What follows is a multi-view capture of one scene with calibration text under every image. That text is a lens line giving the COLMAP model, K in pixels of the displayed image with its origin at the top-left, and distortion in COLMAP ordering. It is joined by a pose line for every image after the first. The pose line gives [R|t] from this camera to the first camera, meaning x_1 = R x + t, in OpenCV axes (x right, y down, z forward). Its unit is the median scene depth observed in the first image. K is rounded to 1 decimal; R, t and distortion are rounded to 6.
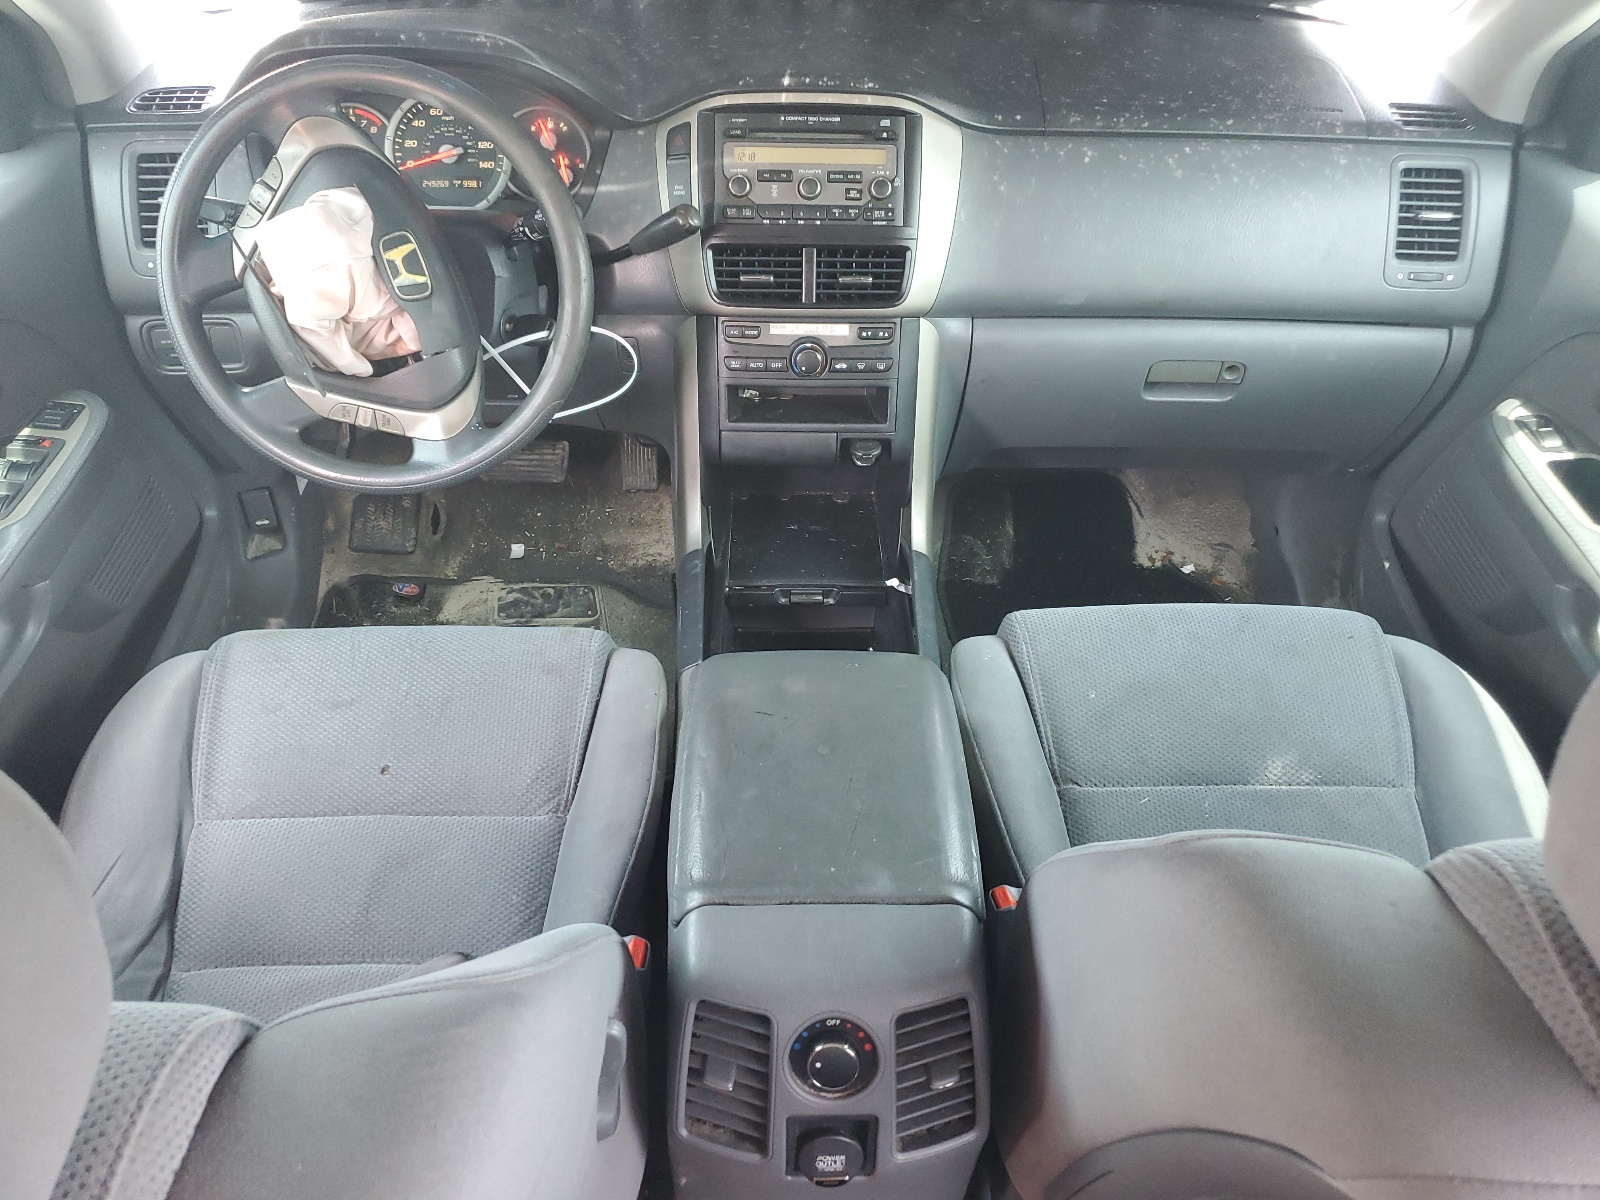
lens RADIAL K [[1216.4, 0, 802.5], [0, 1216.4, 598.2], [0, 0, 1]] dist [0.045557, 0.001096]
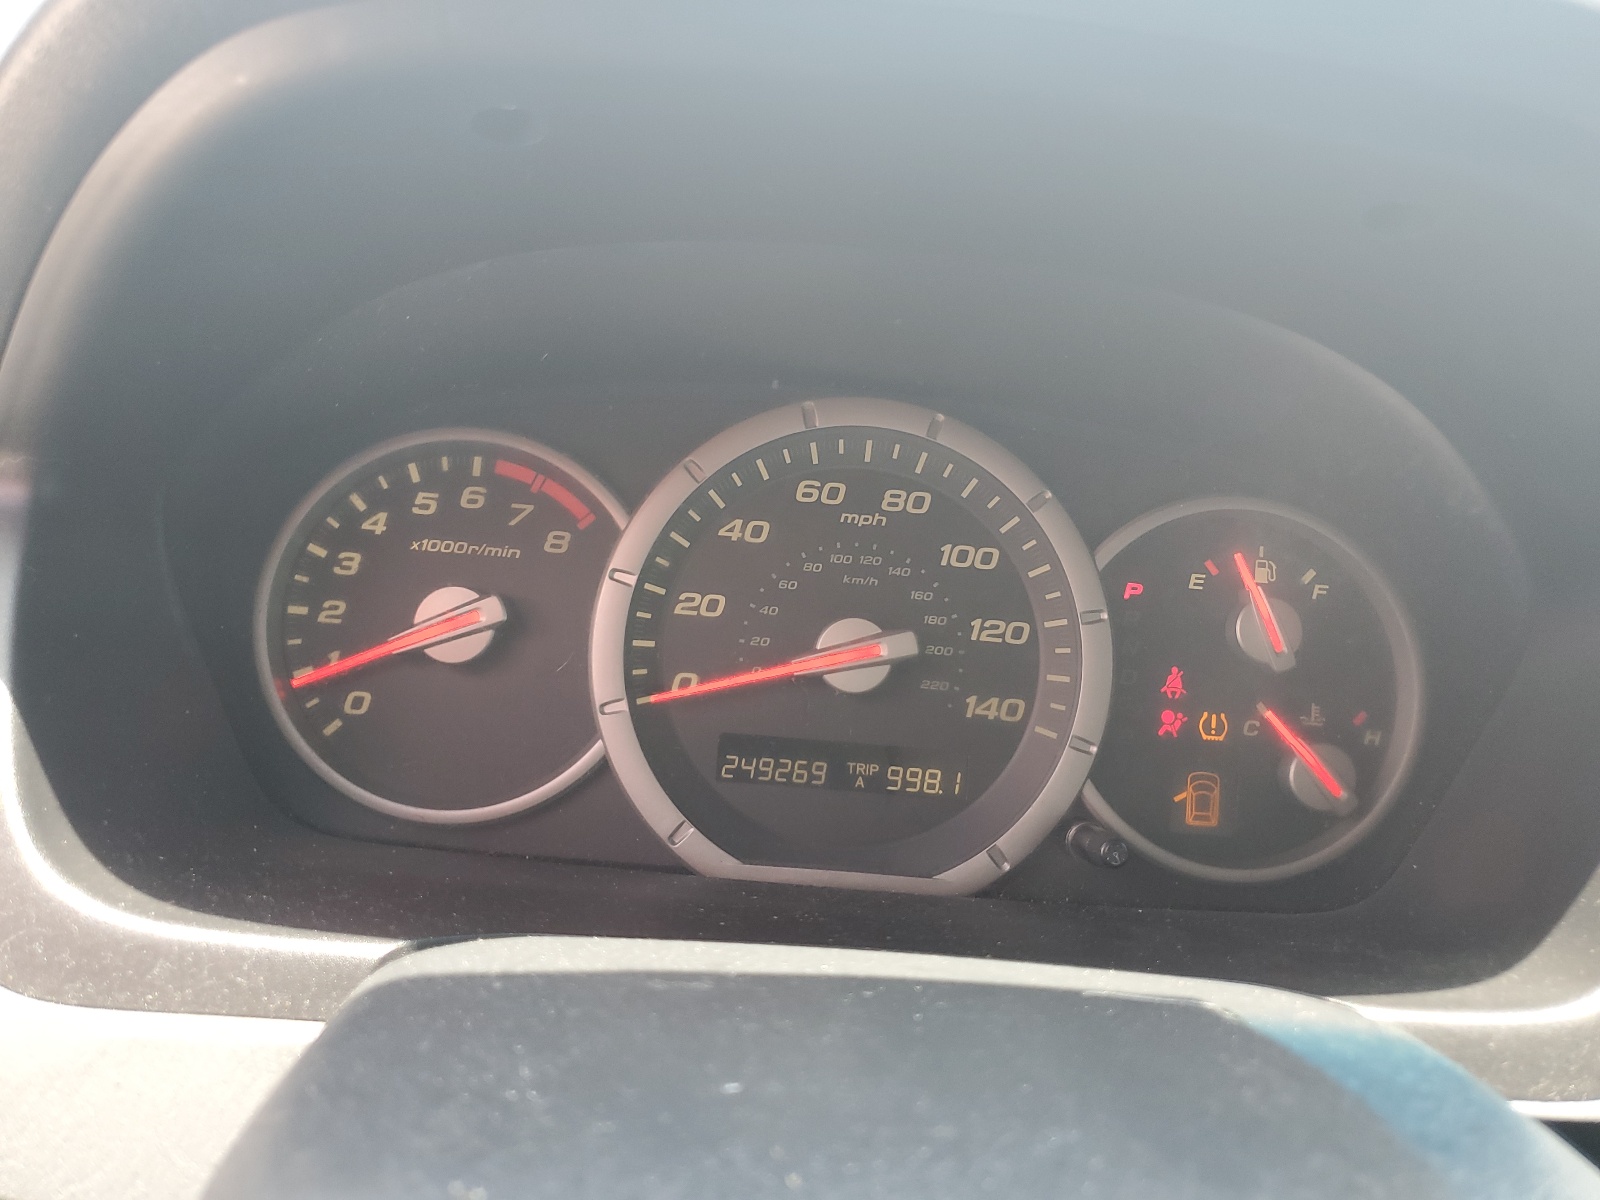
lens RADIAL K [[1216.4, 0, 798.3], [0, 1216.4, 599.4], [0, 0, 1]] dist [0.045557, 0.001096]
pose [[0.997161, 0.073991, 0.013941, -0.302793], [-0.063384, 0.924867, -0.374972, -0.284050], [-0.040638, 0.373024, 0.926931, 0.781337]]
